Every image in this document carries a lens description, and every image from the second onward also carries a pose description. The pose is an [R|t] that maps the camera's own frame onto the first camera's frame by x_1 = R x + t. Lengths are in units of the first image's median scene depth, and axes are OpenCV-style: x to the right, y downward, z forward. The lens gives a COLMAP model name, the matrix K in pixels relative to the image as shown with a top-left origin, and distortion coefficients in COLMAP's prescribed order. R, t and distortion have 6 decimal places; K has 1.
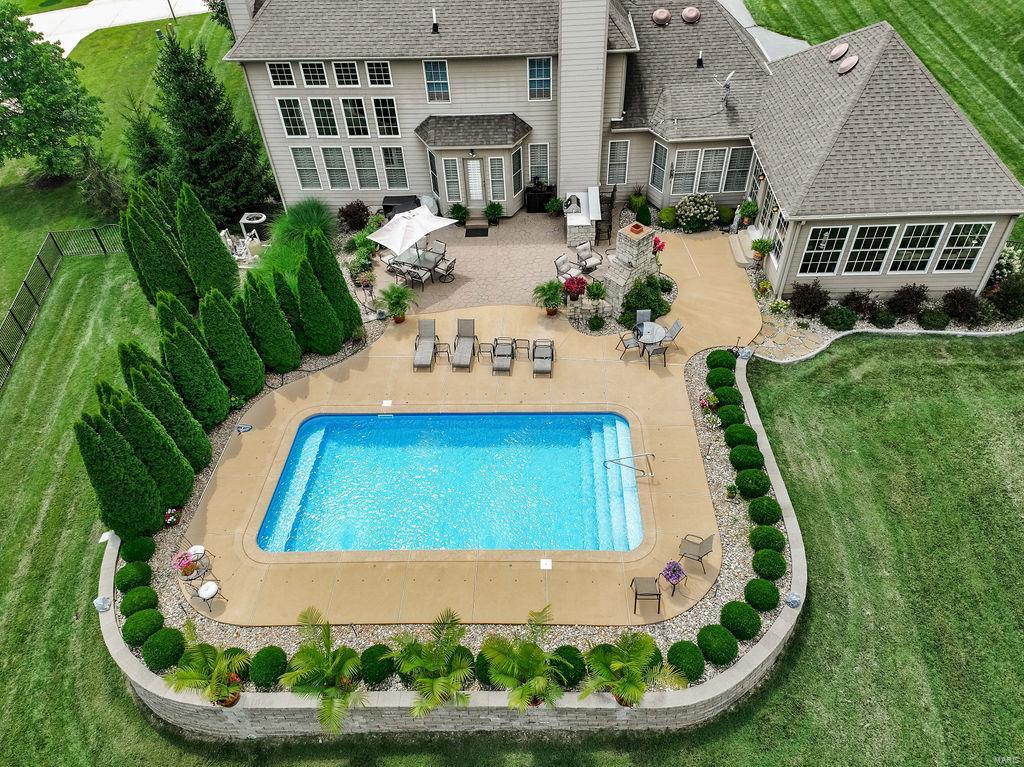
lens RADIAL K [[703.9, 0, 514.7], [0, 703.9, 390.4], [0, 0, 1]] dist [0.226043, -0.220882]
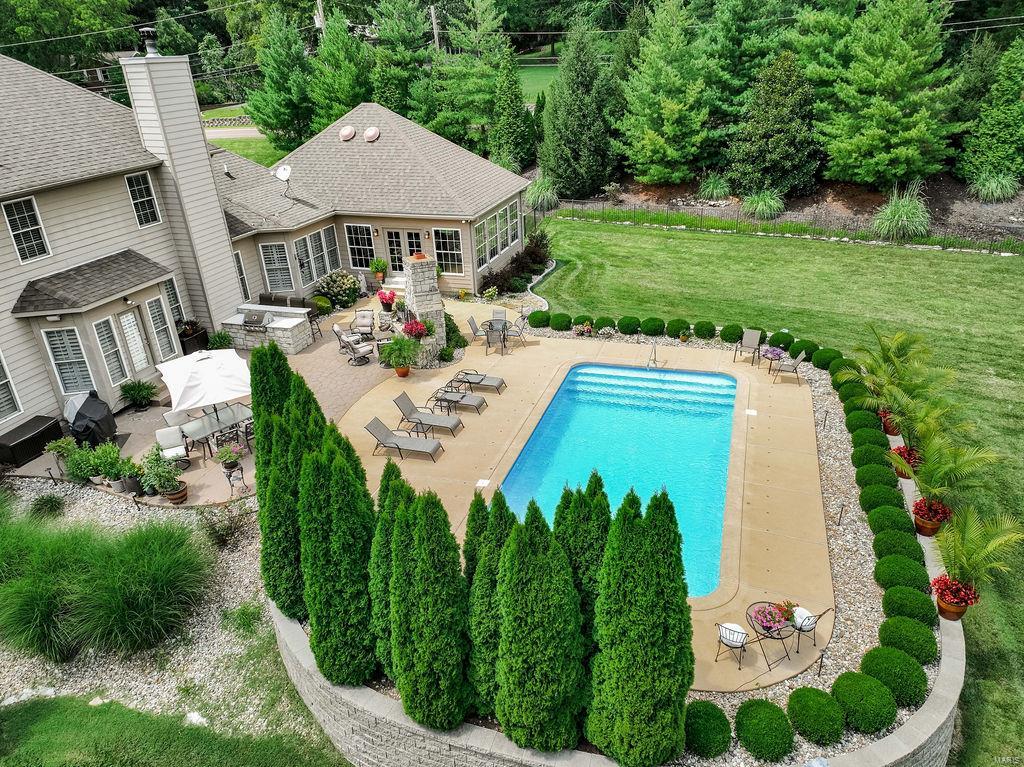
lens RADIAL K [[703.9, 0, 514.7], [0, 703.9, 390.4], [0, 0, 1]] dist [0.226043, -0.220882]
pose [[0.279781, -0.393778, 0.875592, -0.709230], [0.677555, 0.727123, 0.110506, -0.102454], [-0.680177, 0.562344, 0.470242, 0.517292]]
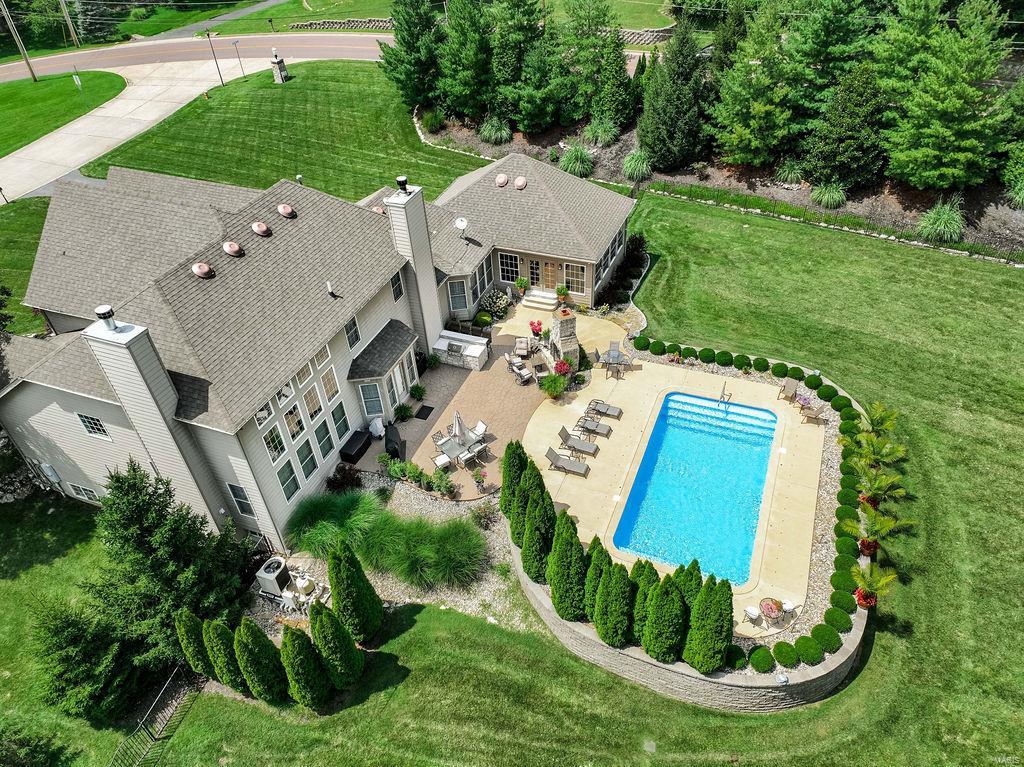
lens RADIAL K [[703.9, 0, 514.7], [0, 703.9, 390.4], [0, 0, 1]] dist [0.226043, -0.220882]
pose [[0.350366, -0.587808, 0.729195, -0.983740], [0.666573, 0.703417, 0.246751, -0.519255], [-0.657970, 0.399608, 0.638270, 0.185136]]
